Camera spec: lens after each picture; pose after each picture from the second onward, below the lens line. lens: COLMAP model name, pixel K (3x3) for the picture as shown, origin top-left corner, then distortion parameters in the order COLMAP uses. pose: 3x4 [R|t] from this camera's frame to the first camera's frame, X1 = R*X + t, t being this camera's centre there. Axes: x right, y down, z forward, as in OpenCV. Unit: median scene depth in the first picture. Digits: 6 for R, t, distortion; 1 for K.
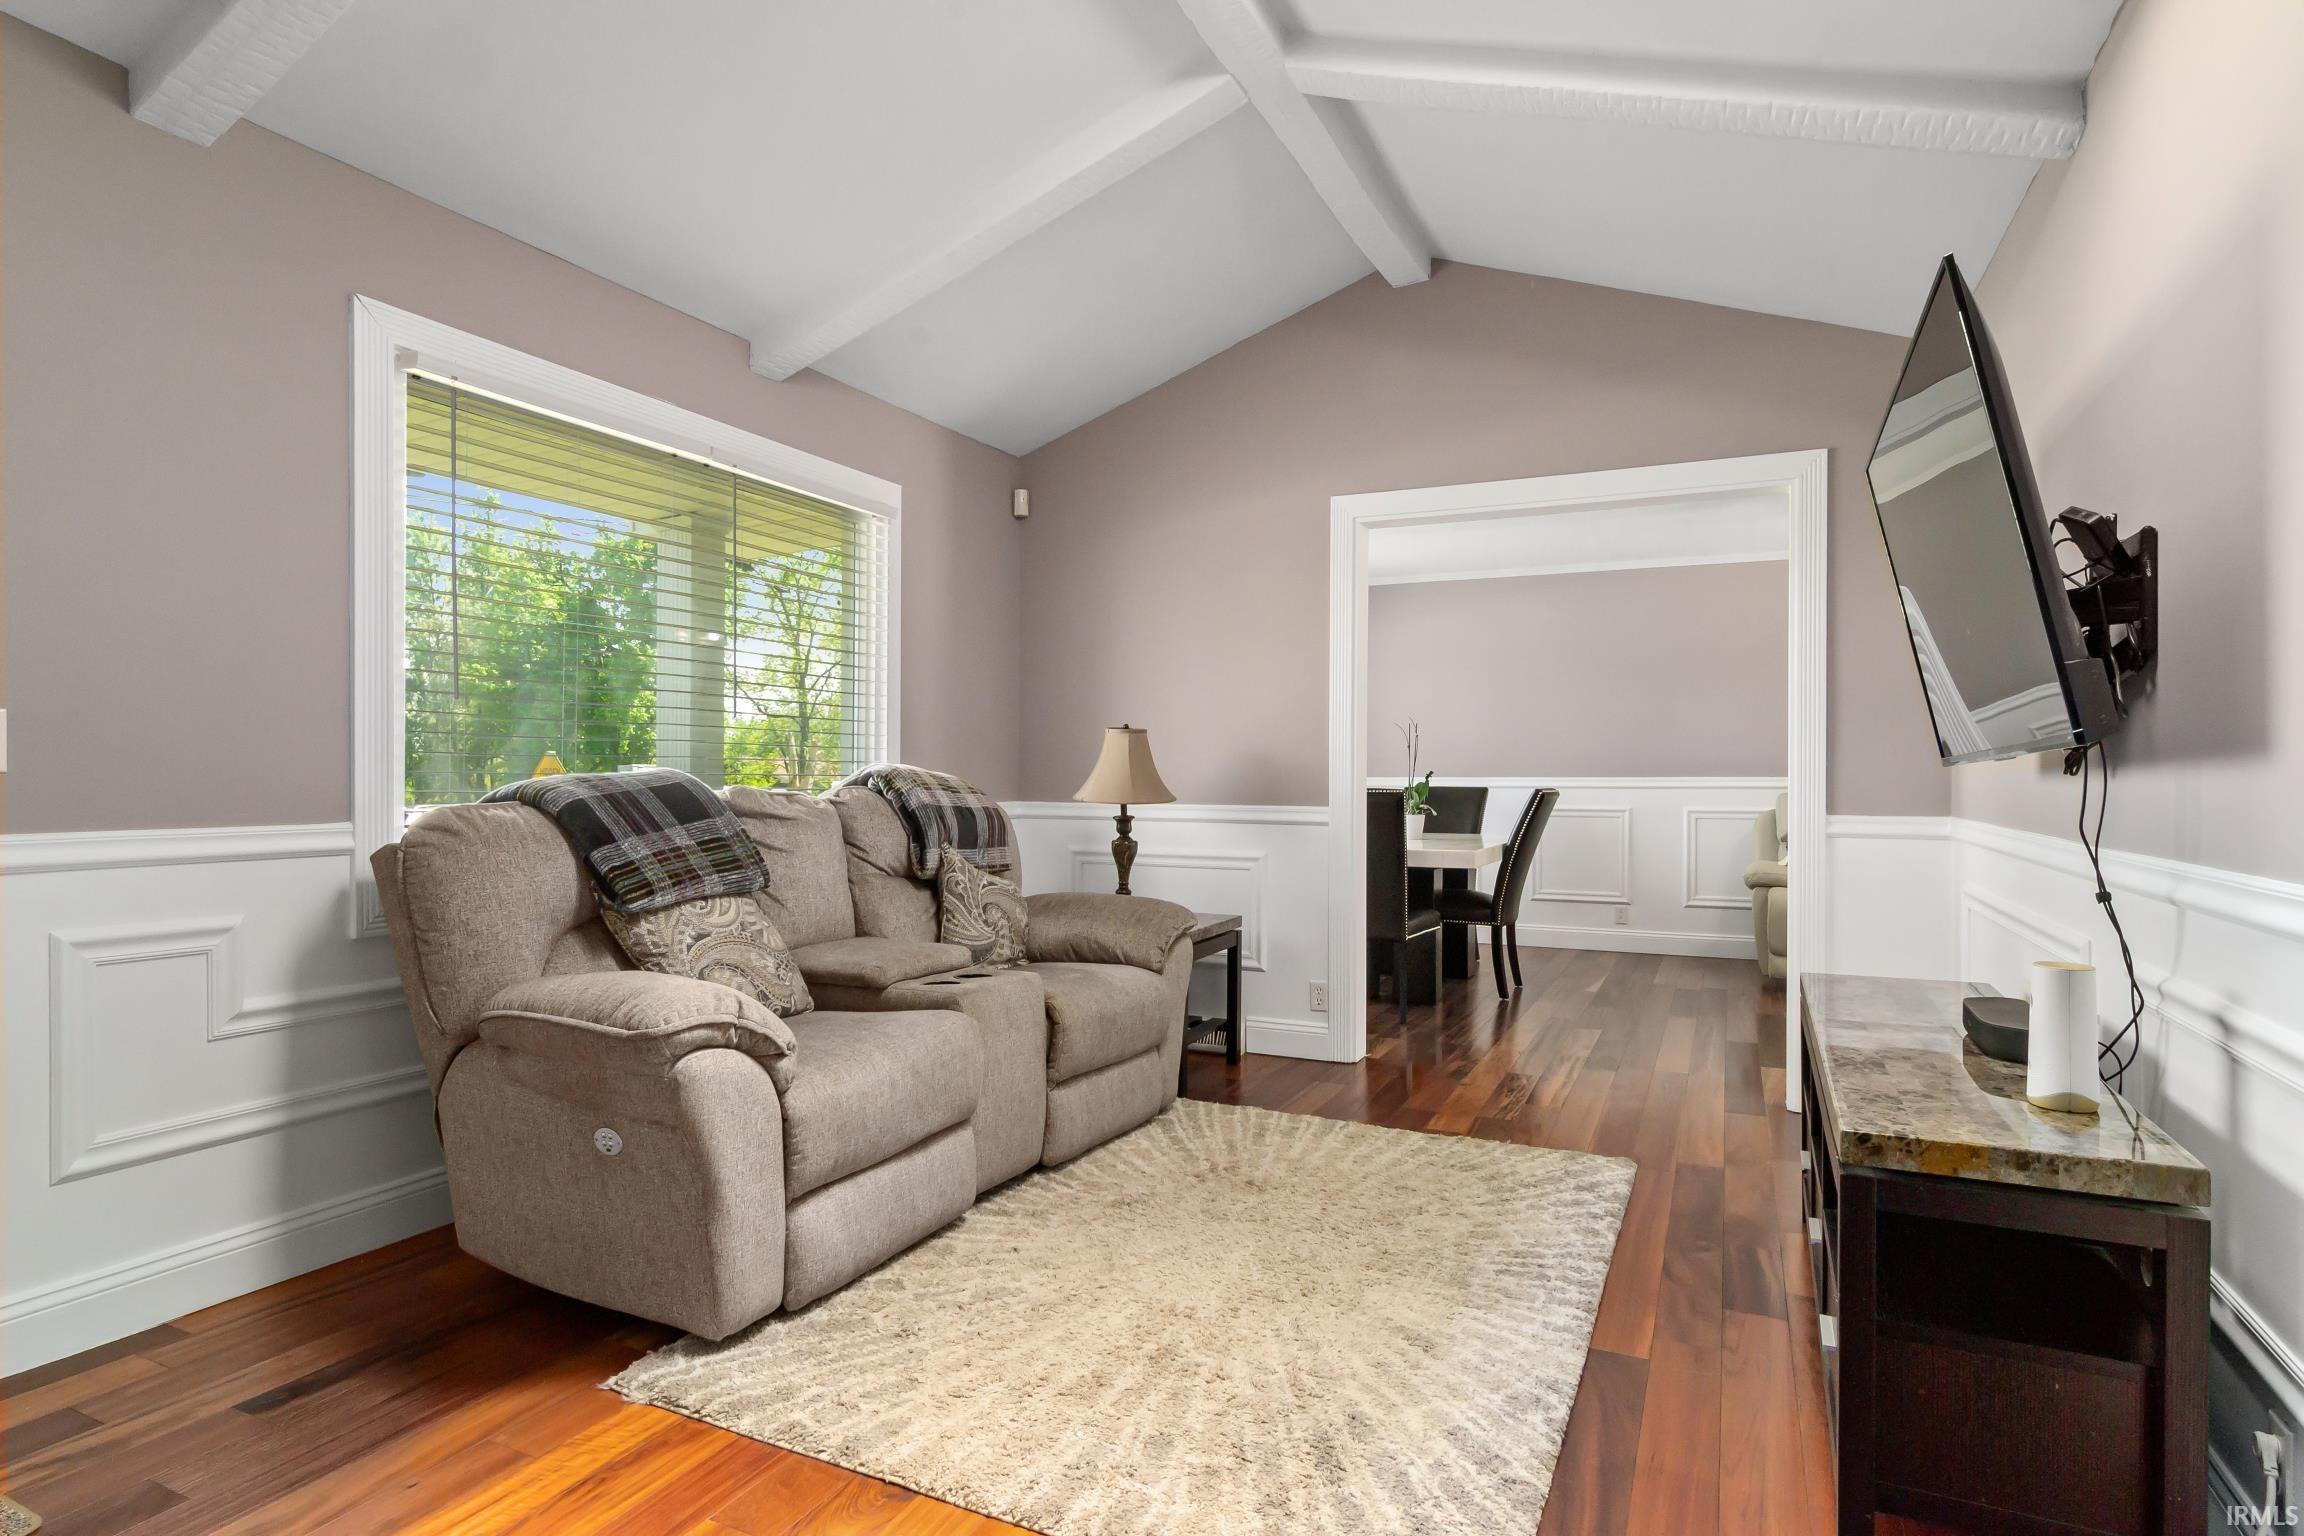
lens RADIAL K [[1210.8, 0, 1147.1], [0, 1210.8, 780.4], [0, 0, 1]] dist [-0.004078, 0.000490]
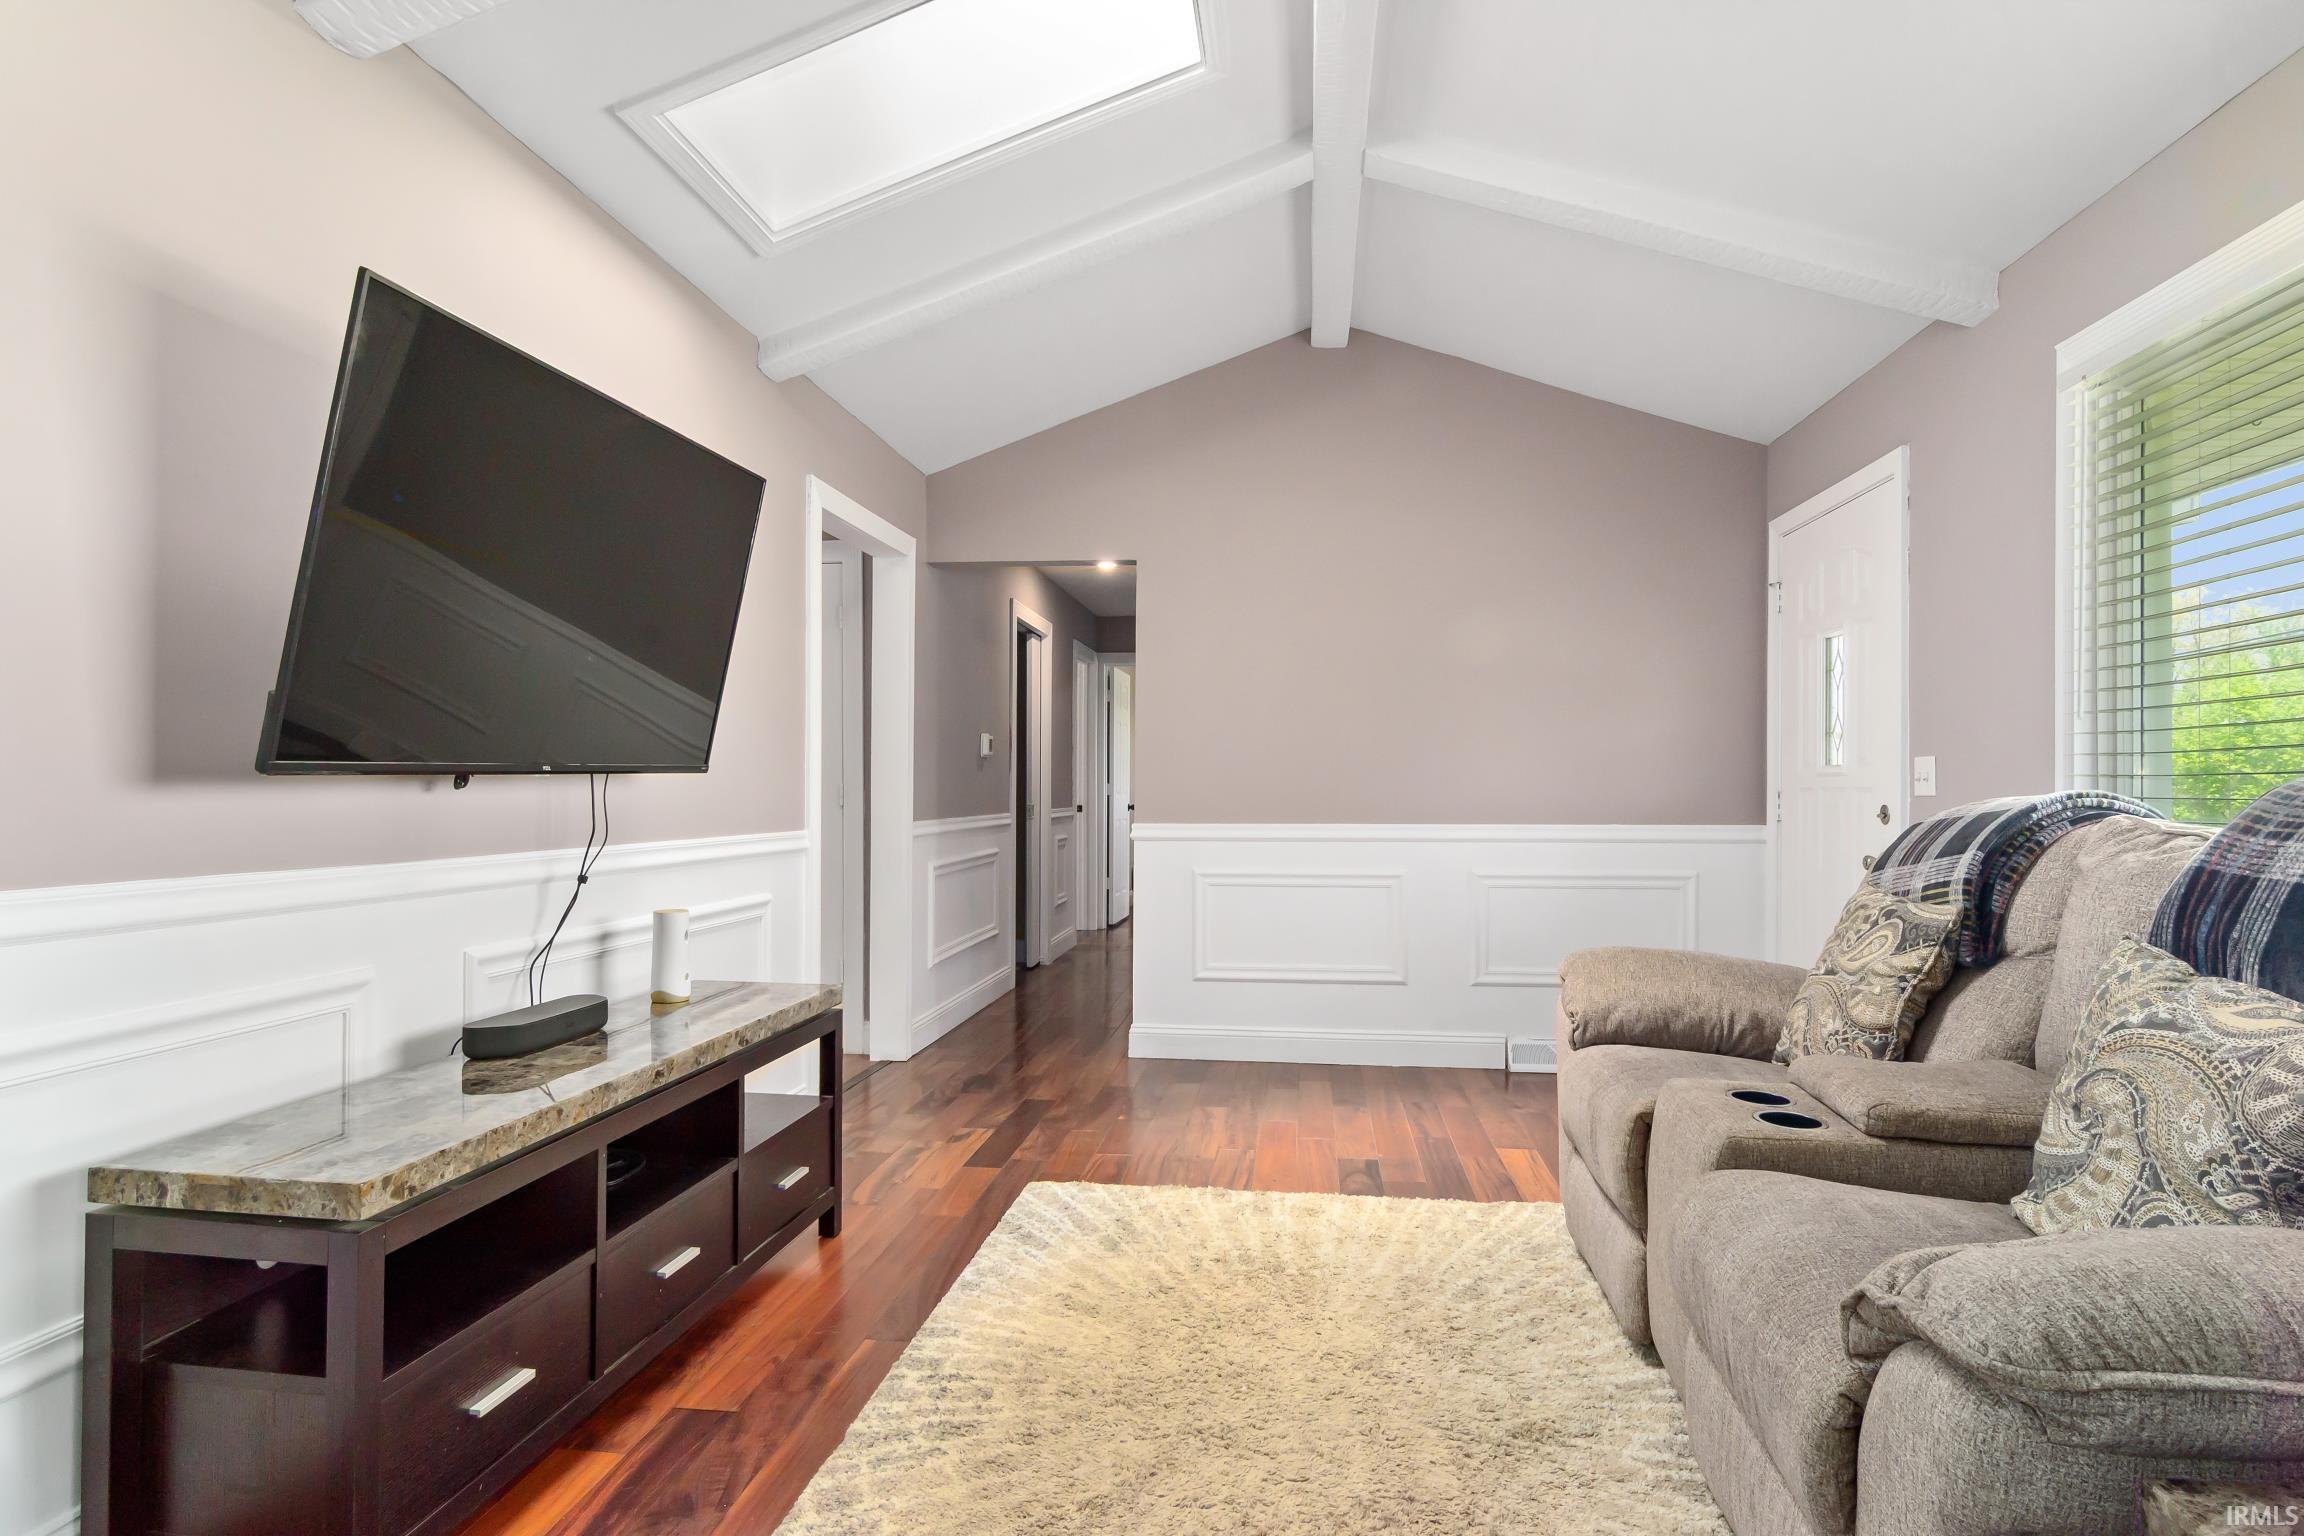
lens RADIAL K [[1210.8, 0, 1147.1], [0, 1210.8, 780.4], [0, 0, 1]] dist [-0.004078, 0.000490]
pose [[-0.949308, -0.009018, -0.314219, 0.410816], [-0.007660, 0.999955, -0.005557, -0.007863], [0.314255, -0.002868, -0.949334, 1.655431]]
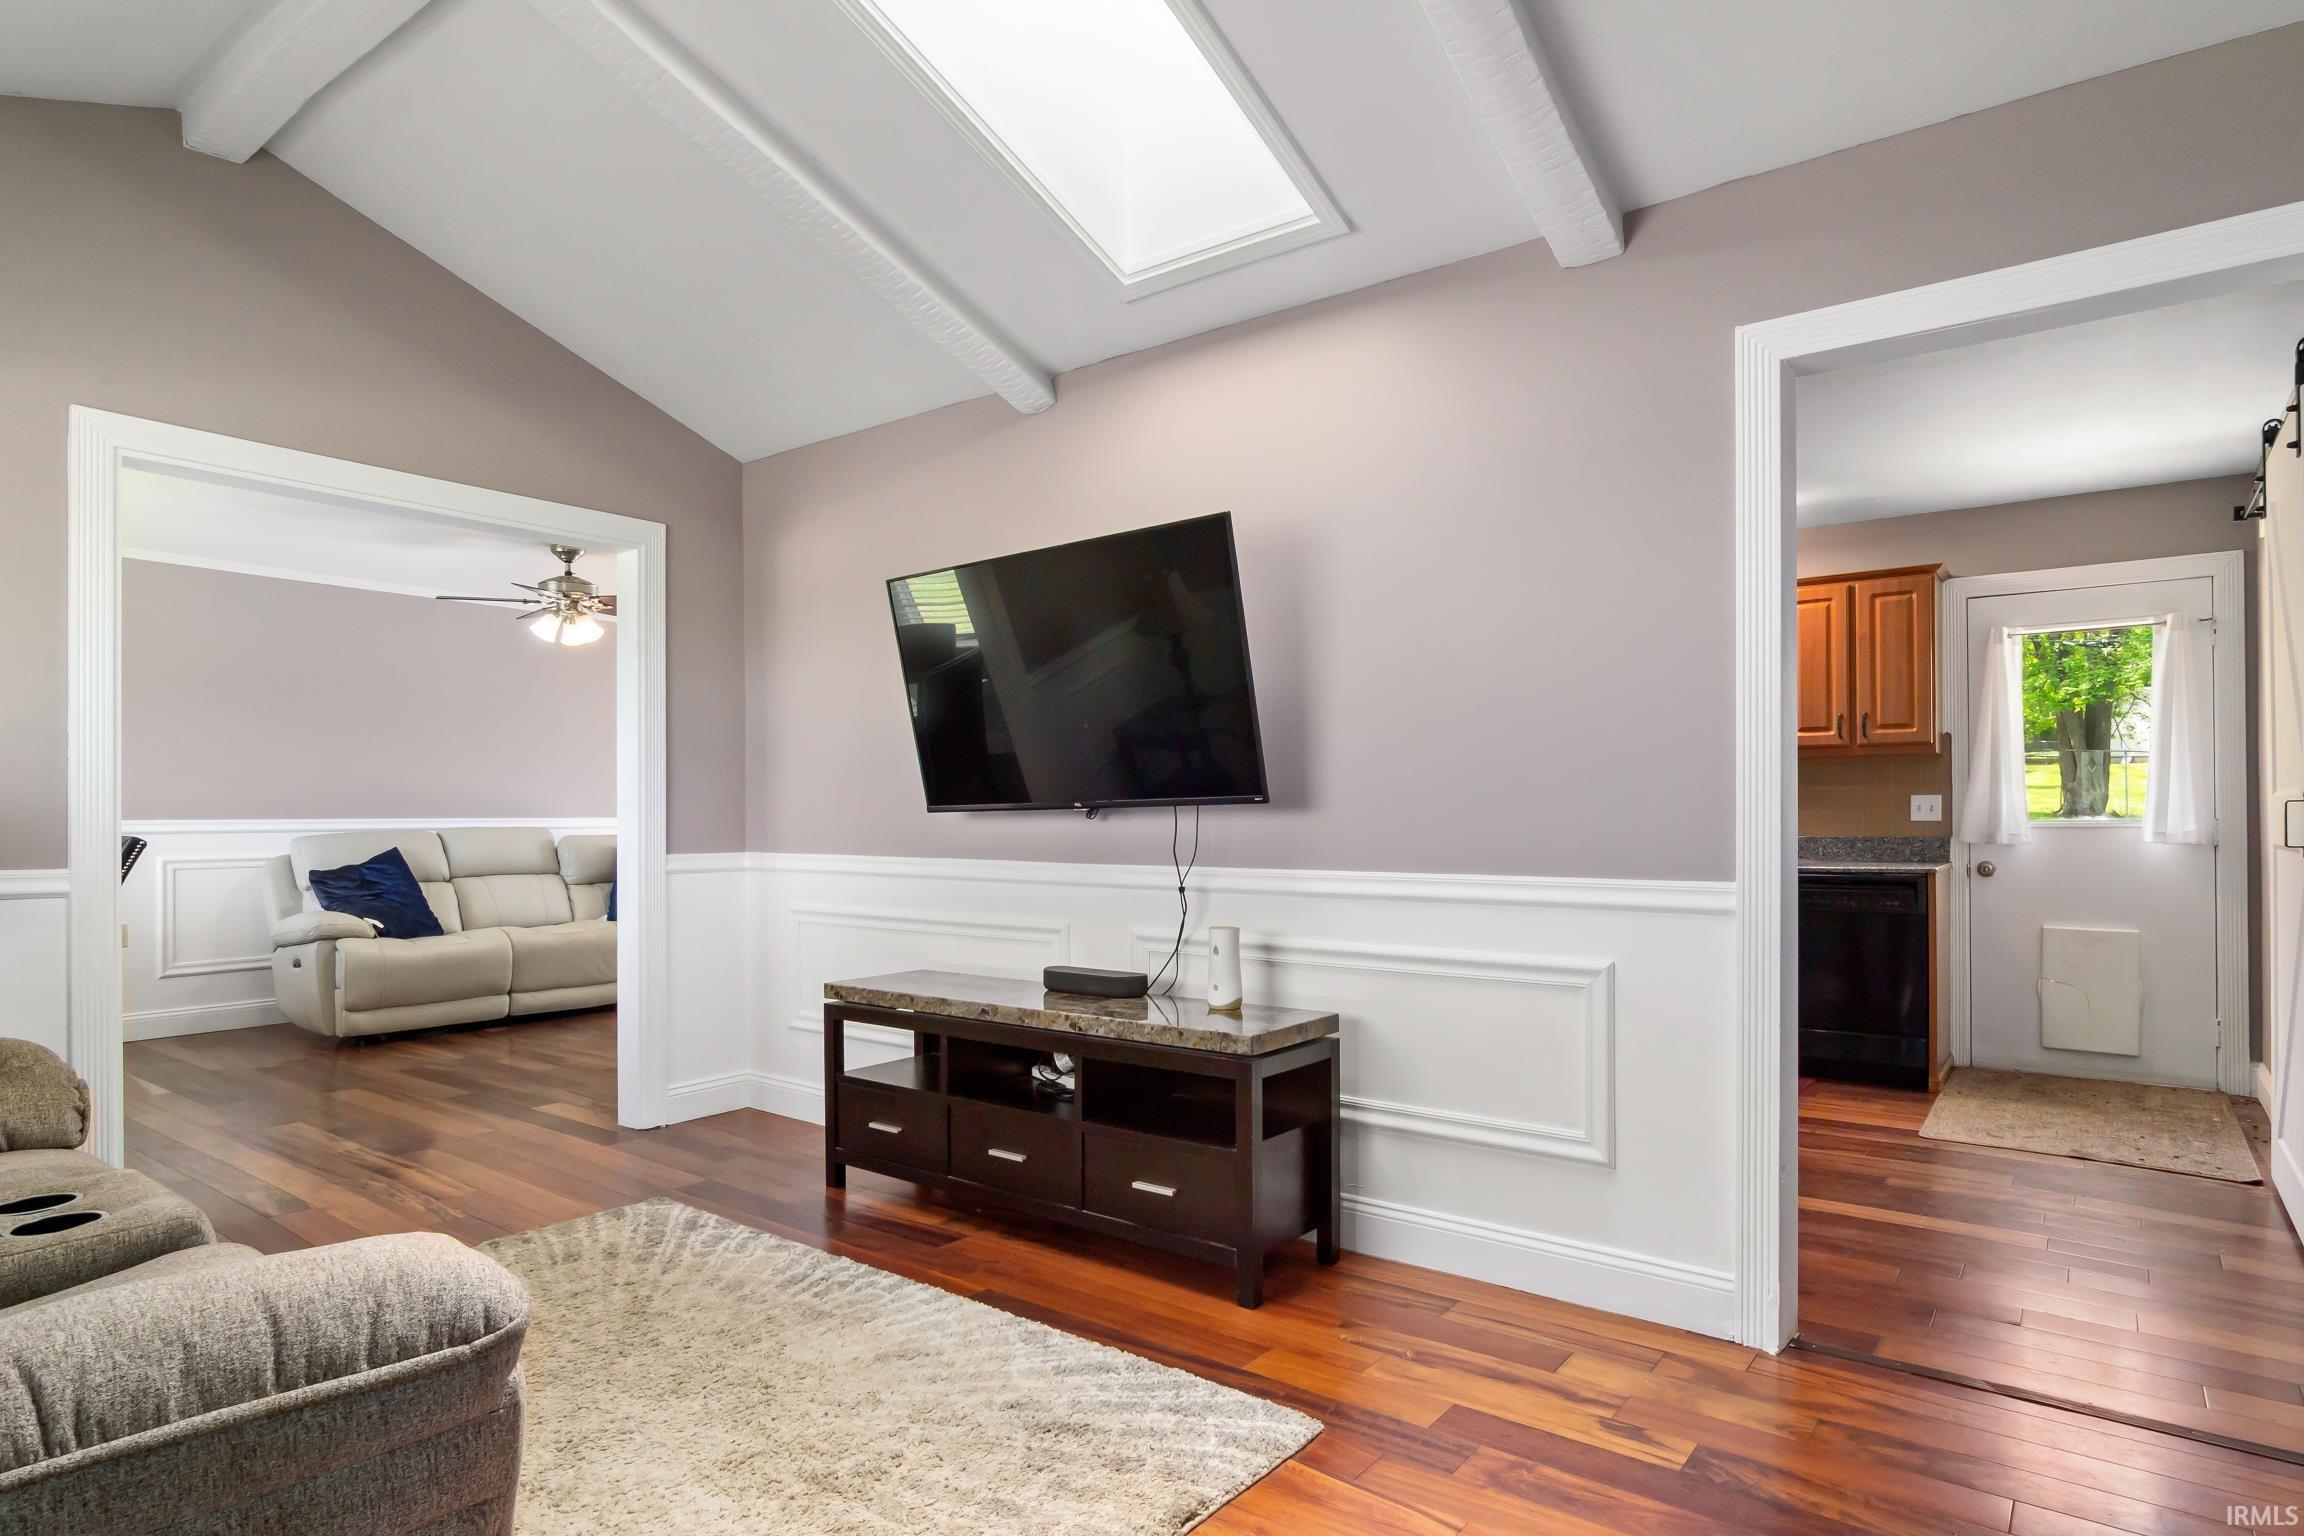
lens RADIAL K [[1257.5, 0, 1139.3], [0, 1257.5, 808.2], [0, 0, 1]] dist [-0.002781, -0.000500]
pose [[0.208713, 0.002642, 0.977973, -0.650660], [0.006113, 0.999973, -0.004006, -0.008709], [-0.977958, 0.006814, 0.208691, 0.452794]]
